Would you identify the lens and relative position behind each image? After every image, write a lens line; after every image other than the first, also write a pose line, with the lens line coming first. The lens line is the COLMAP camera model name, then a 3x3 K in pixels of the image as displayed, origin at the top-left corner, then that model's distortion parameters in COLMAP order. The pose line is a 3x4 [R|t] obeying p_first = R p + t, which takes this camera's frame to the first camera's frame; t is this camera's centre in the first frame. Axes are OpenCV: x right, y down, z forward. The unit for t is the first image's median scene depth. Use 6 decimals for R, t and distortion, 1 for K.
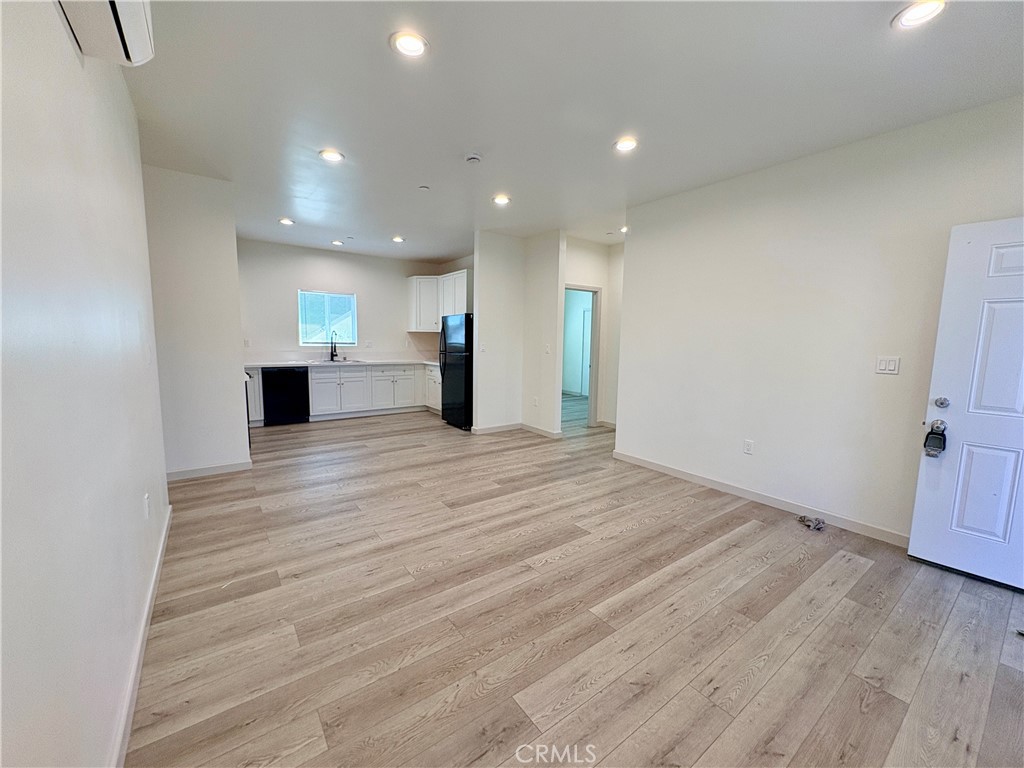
lens RADIAL K [[409.6, 0, 512.0], [0, 409.6, 384.0], [0, 0, 1]] dist [0.001935, 0.000180]
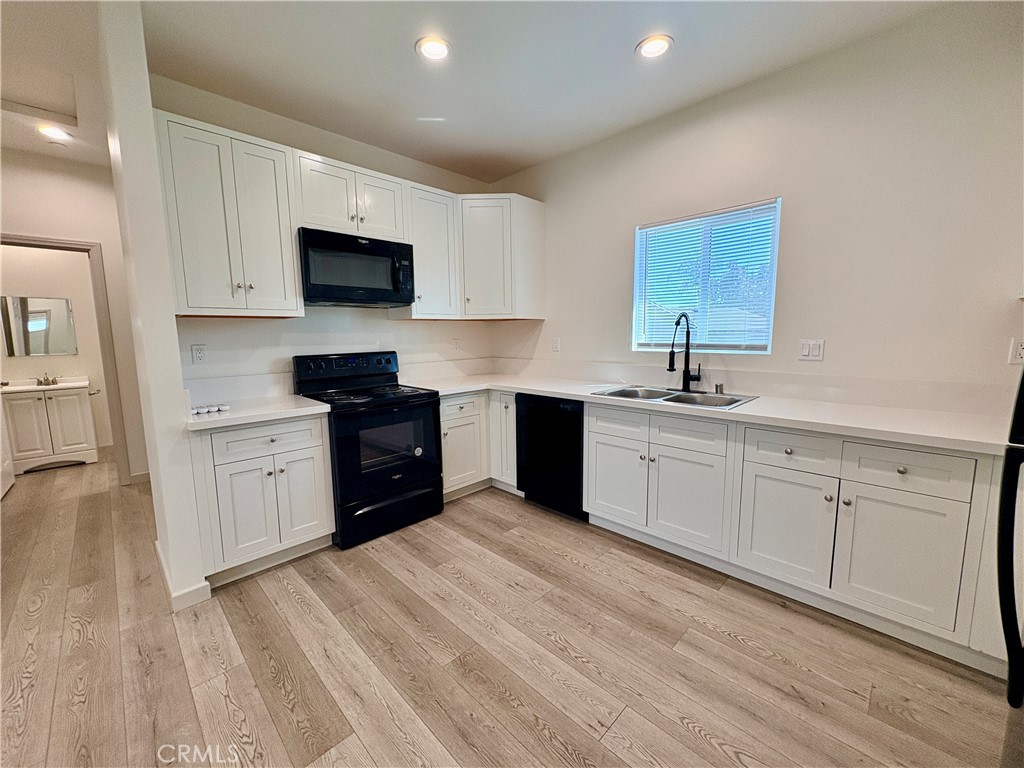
lens RADIAL K [[409.6, 0, 512.0], [0, 409.6, 384.0], [0, 0, 1]] dist [0.001935, 0.000180]
pose [[0.150048, 0.103312, -0.983266, -0.080250], [-0.094767, 0.991449, 0.089710, -0.083694], [0.984126, 0.079720, 0.158555, 0.781605]]
